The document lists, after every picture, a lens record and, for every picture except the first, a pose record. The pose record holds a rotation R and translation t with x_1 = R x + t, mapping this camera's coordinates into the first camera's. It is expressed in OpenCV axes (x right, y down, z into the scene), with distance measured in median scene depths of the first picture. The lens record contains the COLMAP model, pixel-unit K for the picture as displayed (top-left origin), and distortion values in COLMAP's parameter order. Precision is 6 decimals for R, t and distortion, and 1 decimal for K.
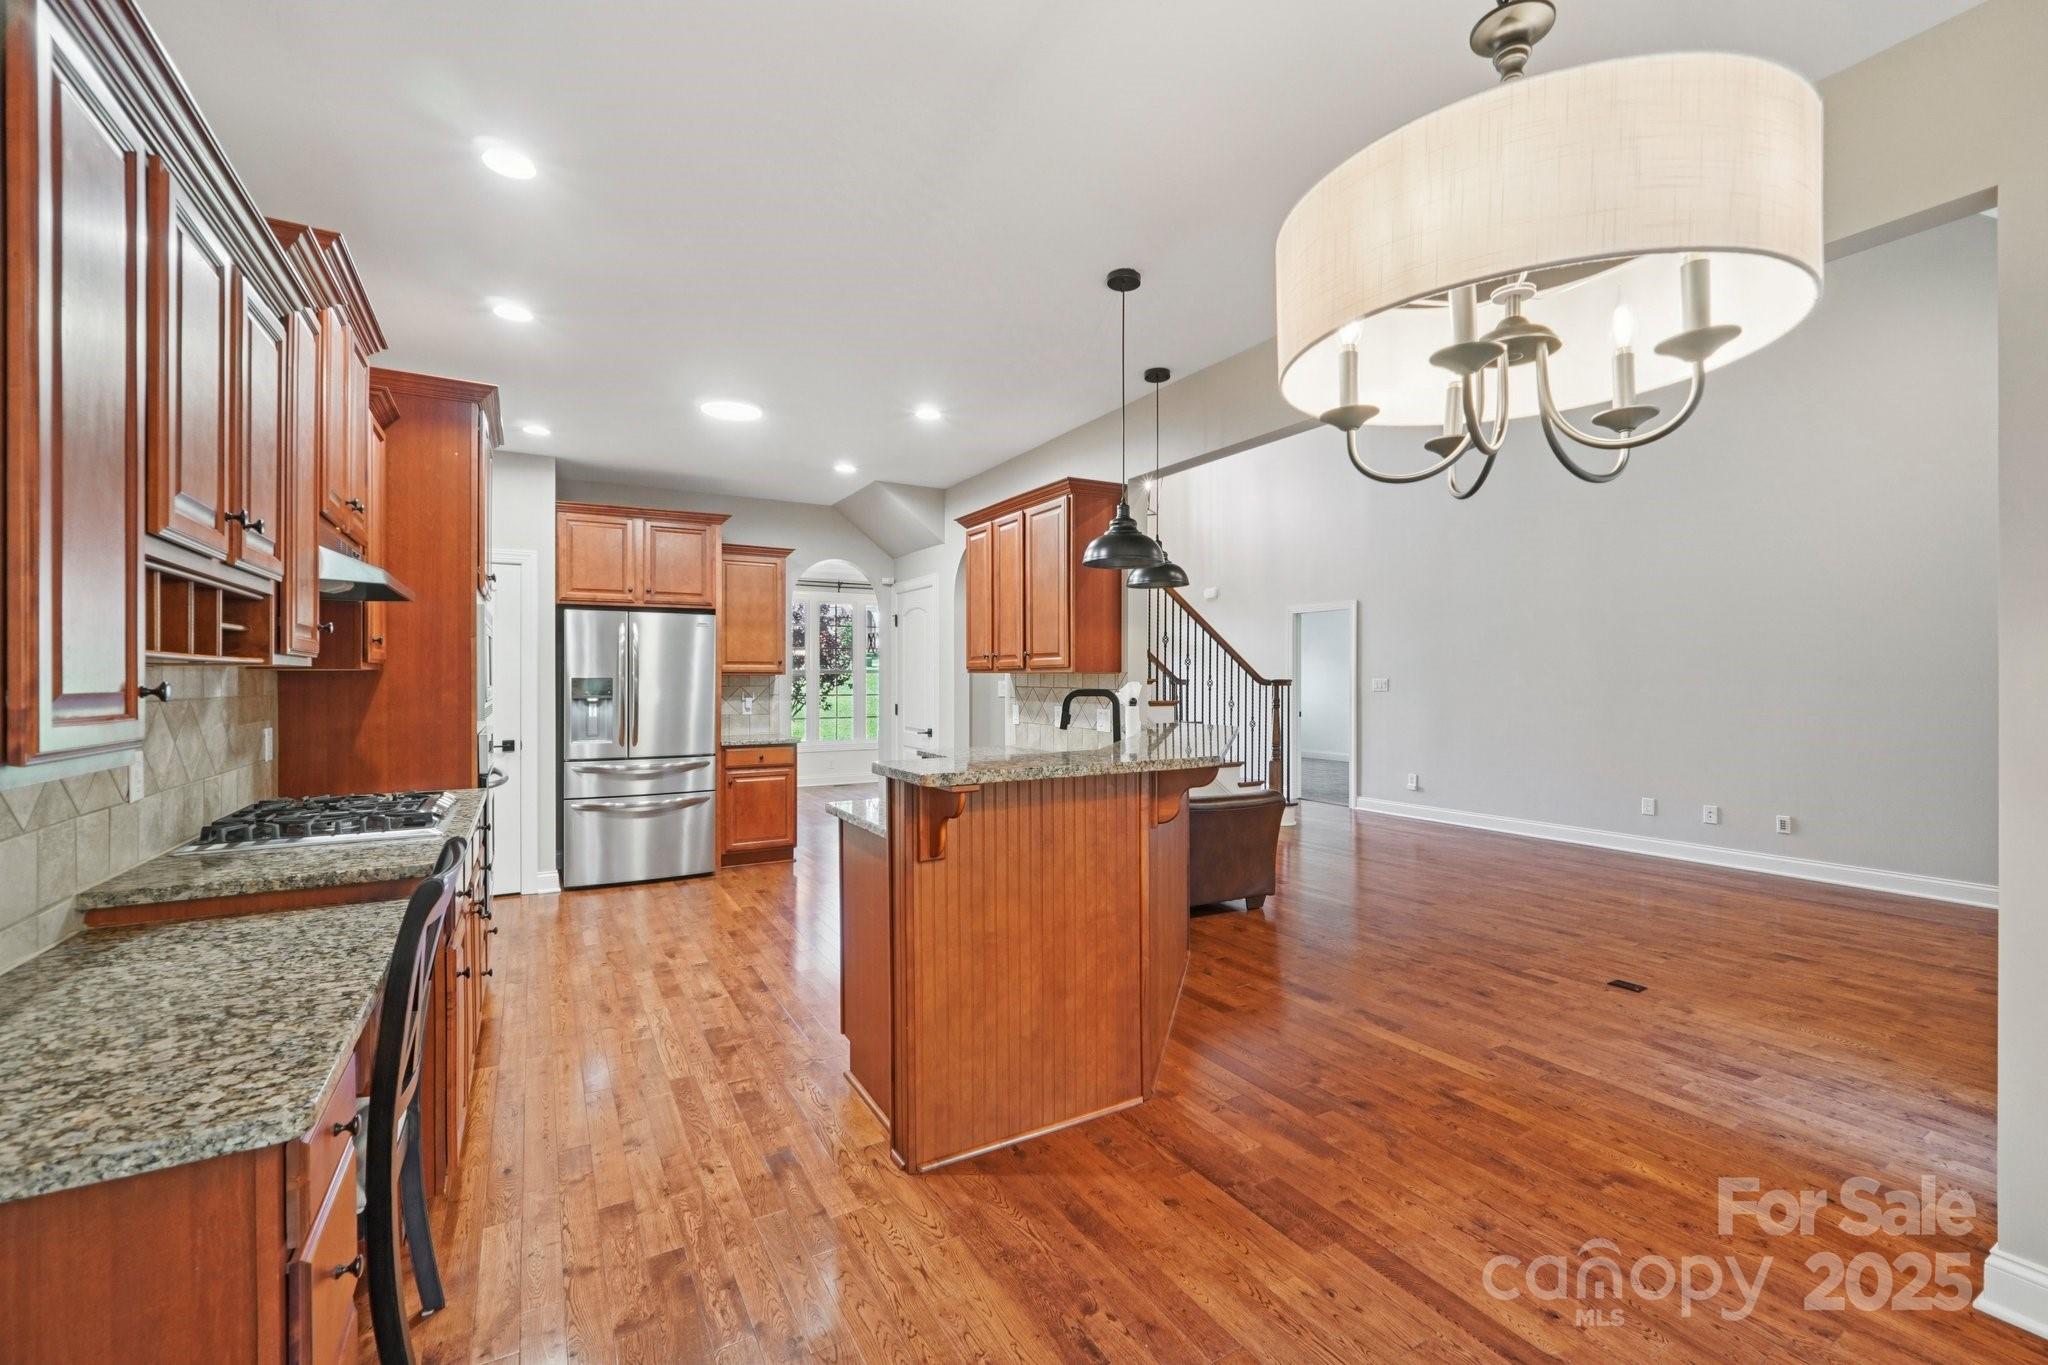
lens RADIAL K [[870.6, 0, 1035.9], [0, 870.6, 671.4], [0, 0, 1]] dist [-0.001053, 0.000513]
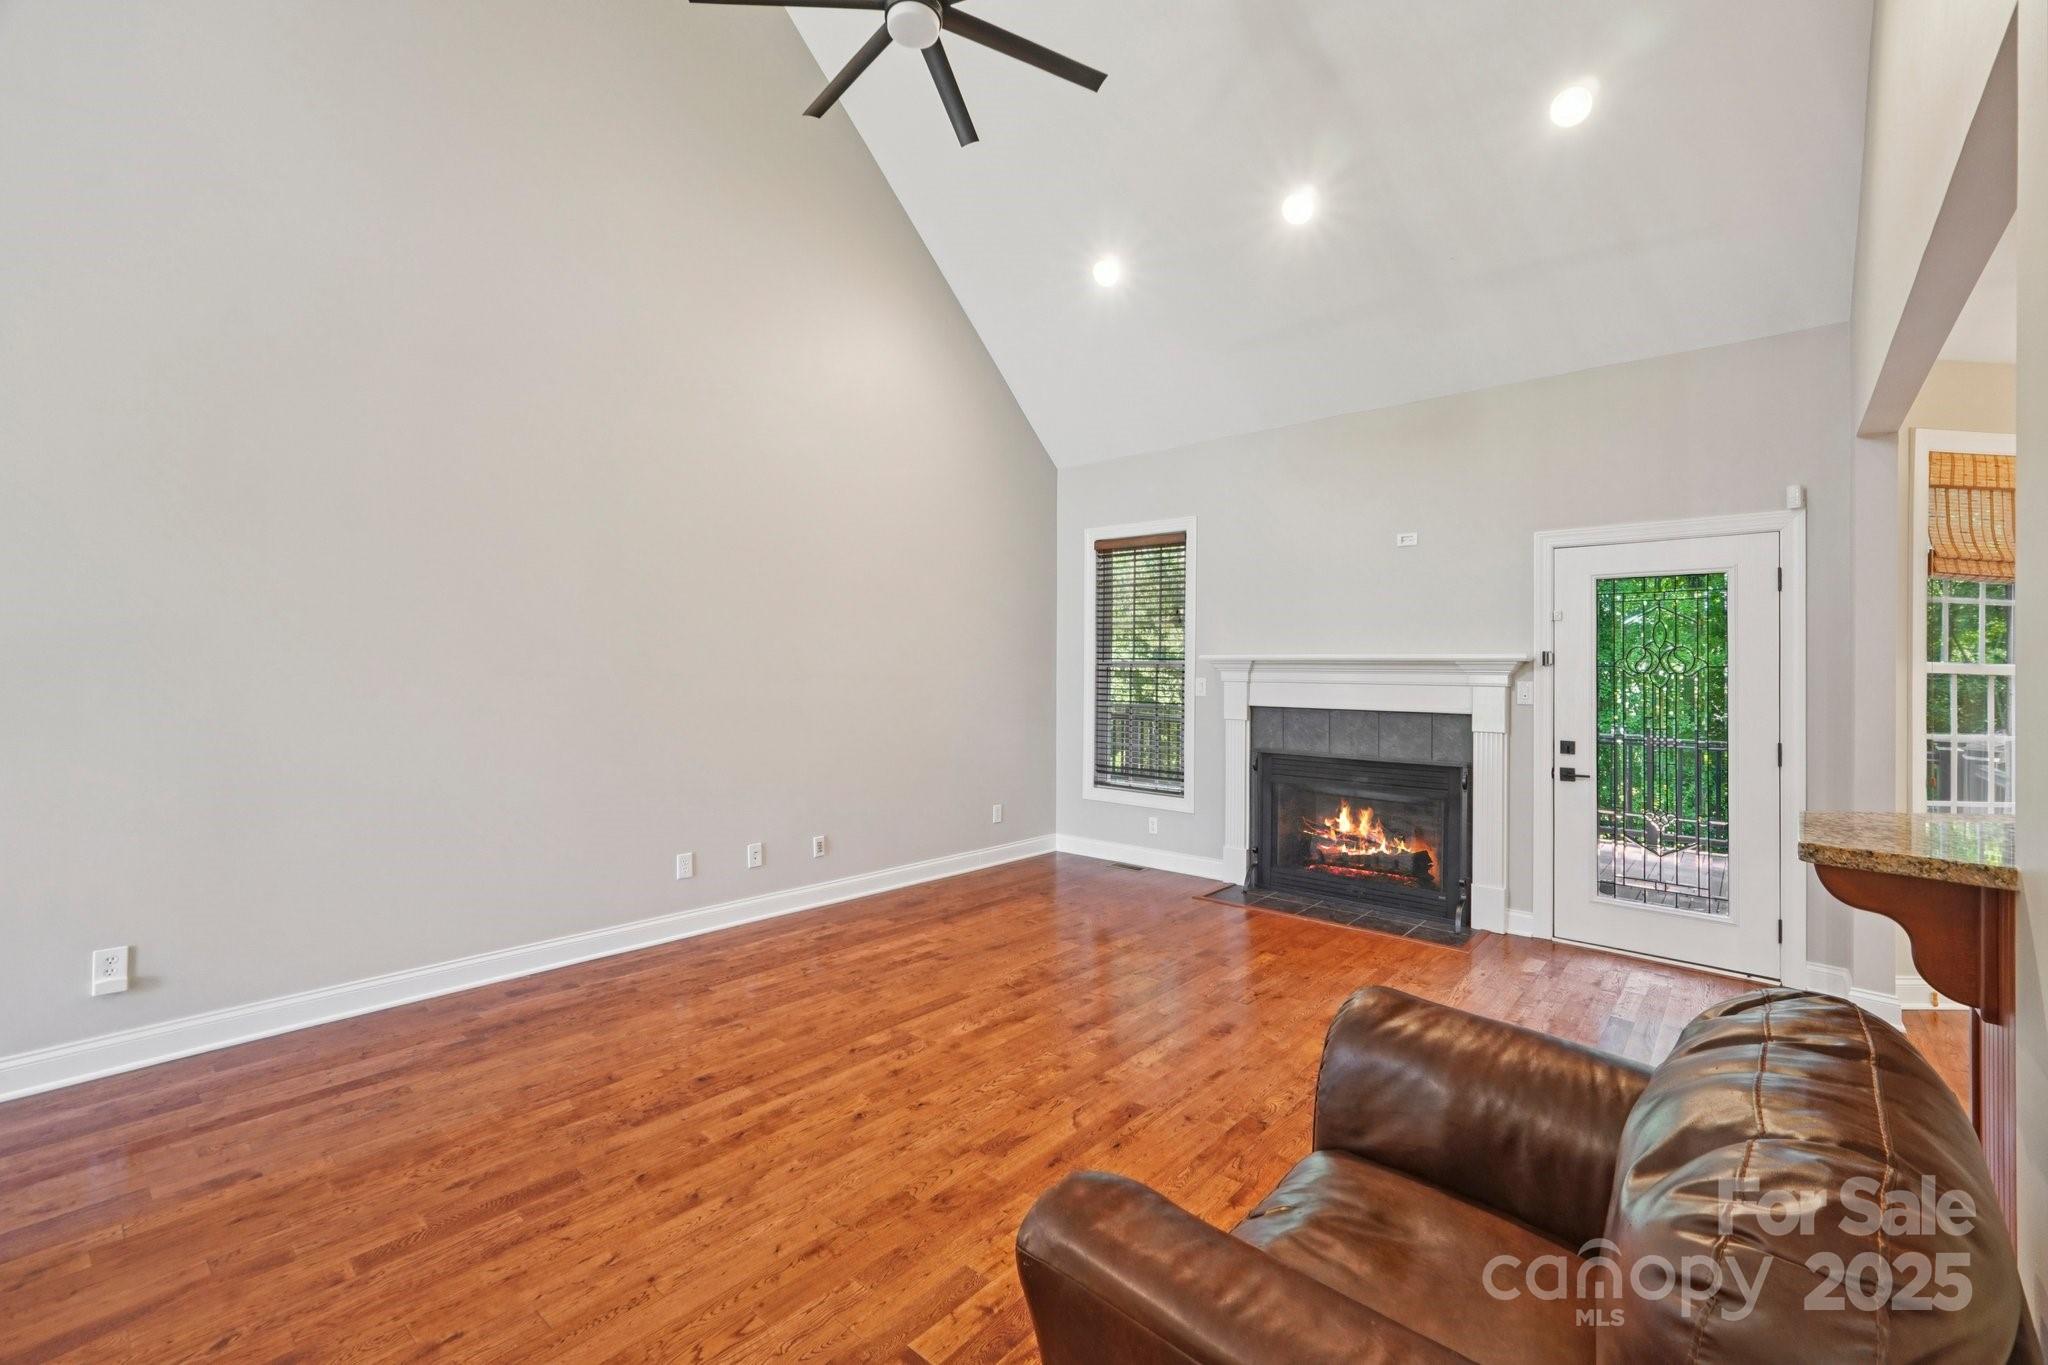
lens RADIAL K [[870.6, 0, 1035.9], [0, 870.6, 671.4], [0, 0, 1]] dist [-0.001053, 0.000513]
pose [[-0.310017, -0.004185, 0.950722, -0.046555], [-0.016072, 0.999870, -0.000839, -0.001708], [-0.950595, -0.015540, -0.310044, 1.576880]]
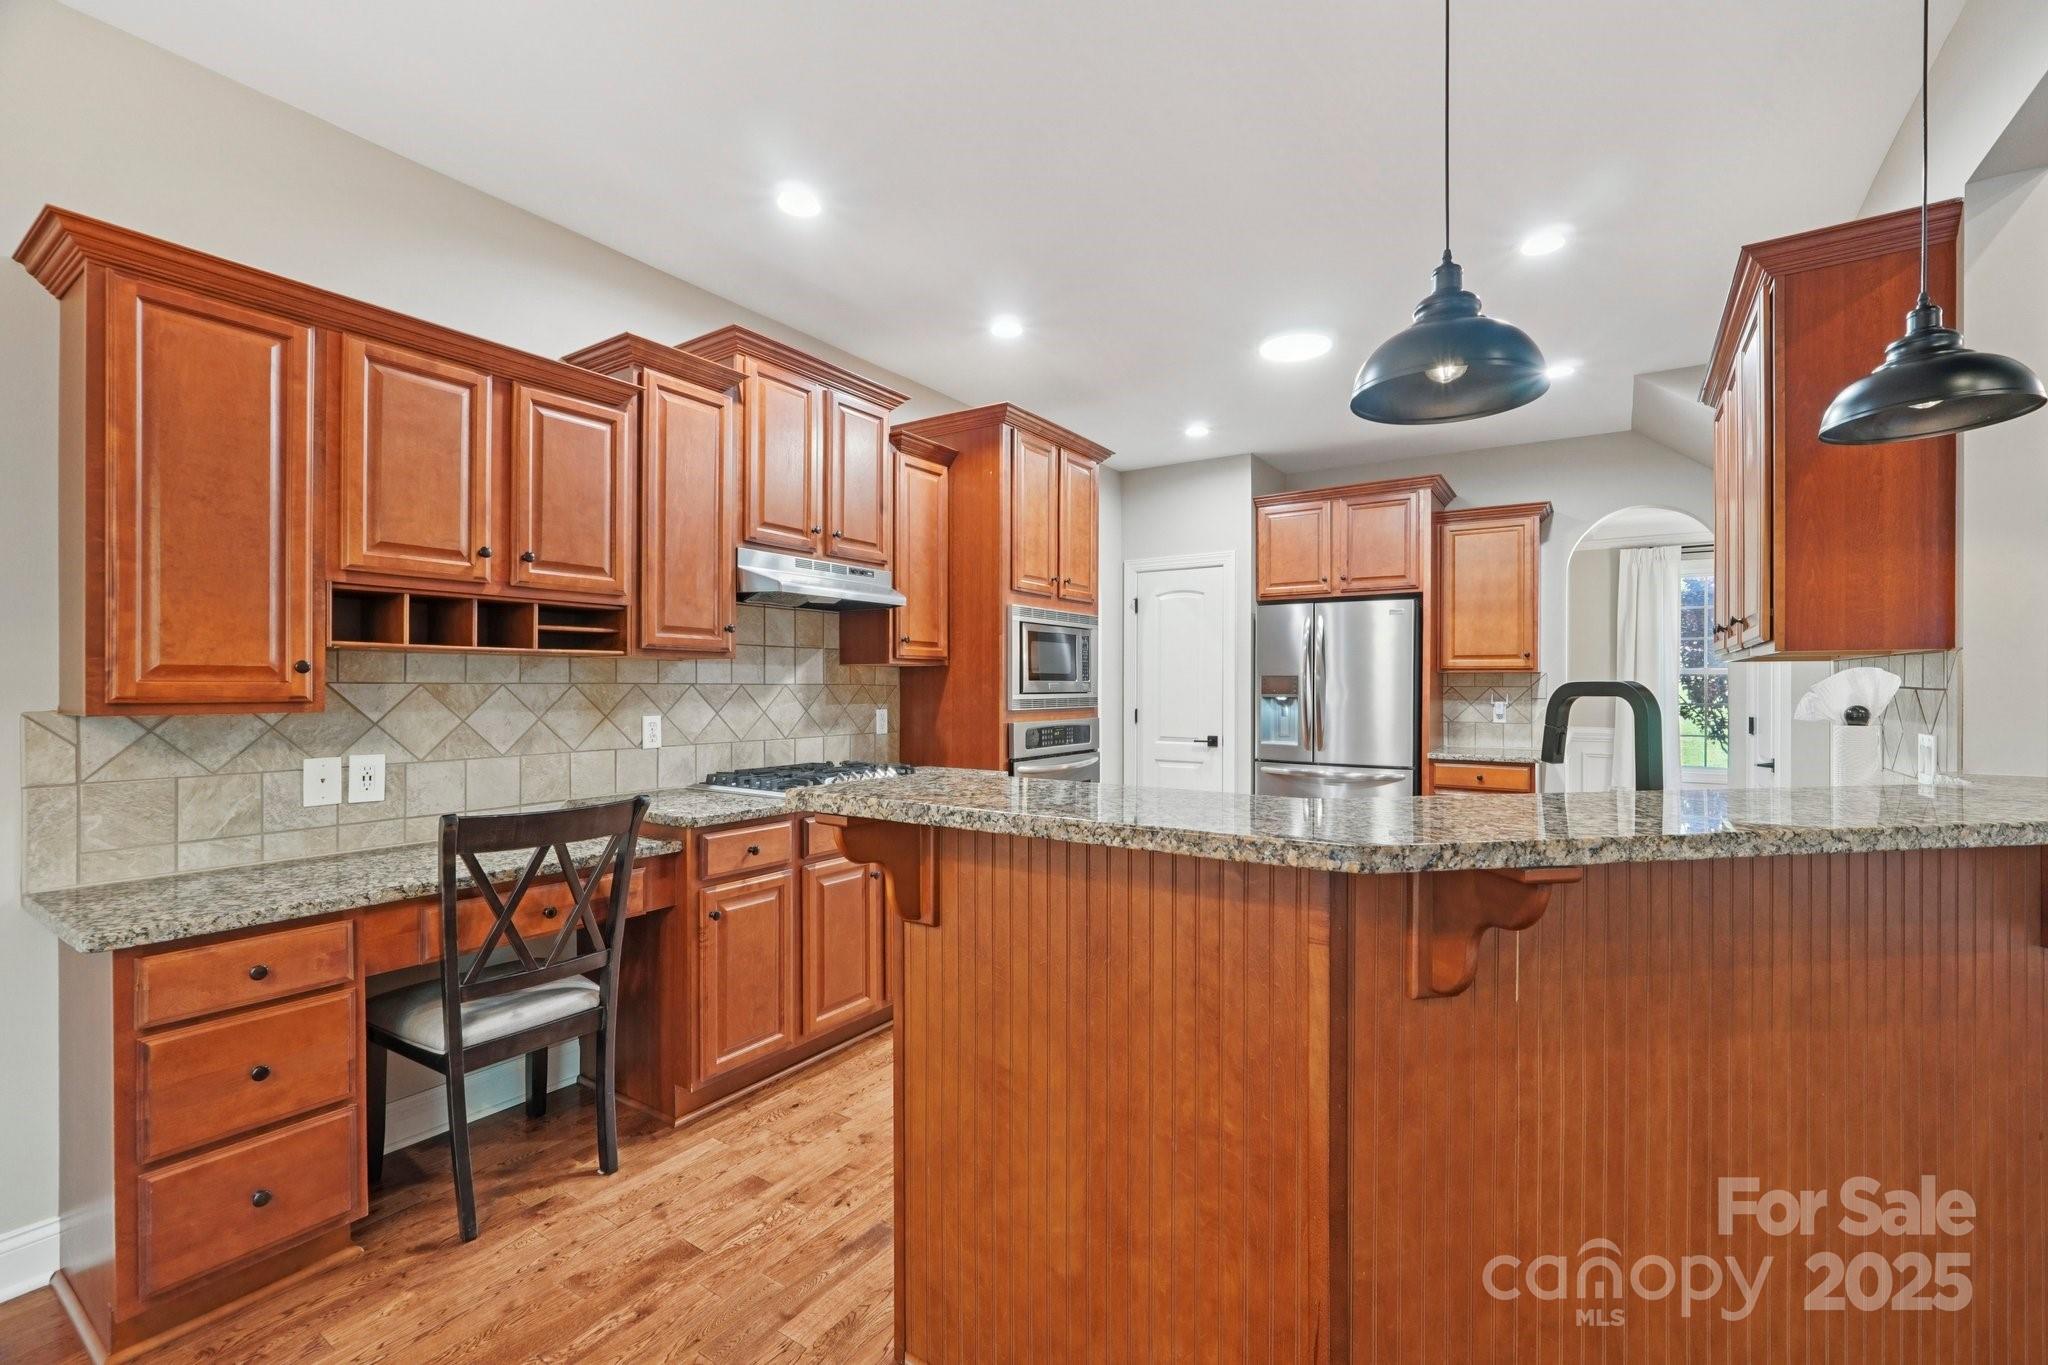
lens RADIAL K [[869.7, 0, 1036.0], [0, 869.7, 685.9], [0, 0, 1]] dist [-0.002174, 0.000415]
pose [[0.437155, 0.003269, -0.899380, 0.322450], [0.004068, 0.999976, 0.005612, 0.017501], [0.899377, -0.006112, 0.437131, 0.477962]]
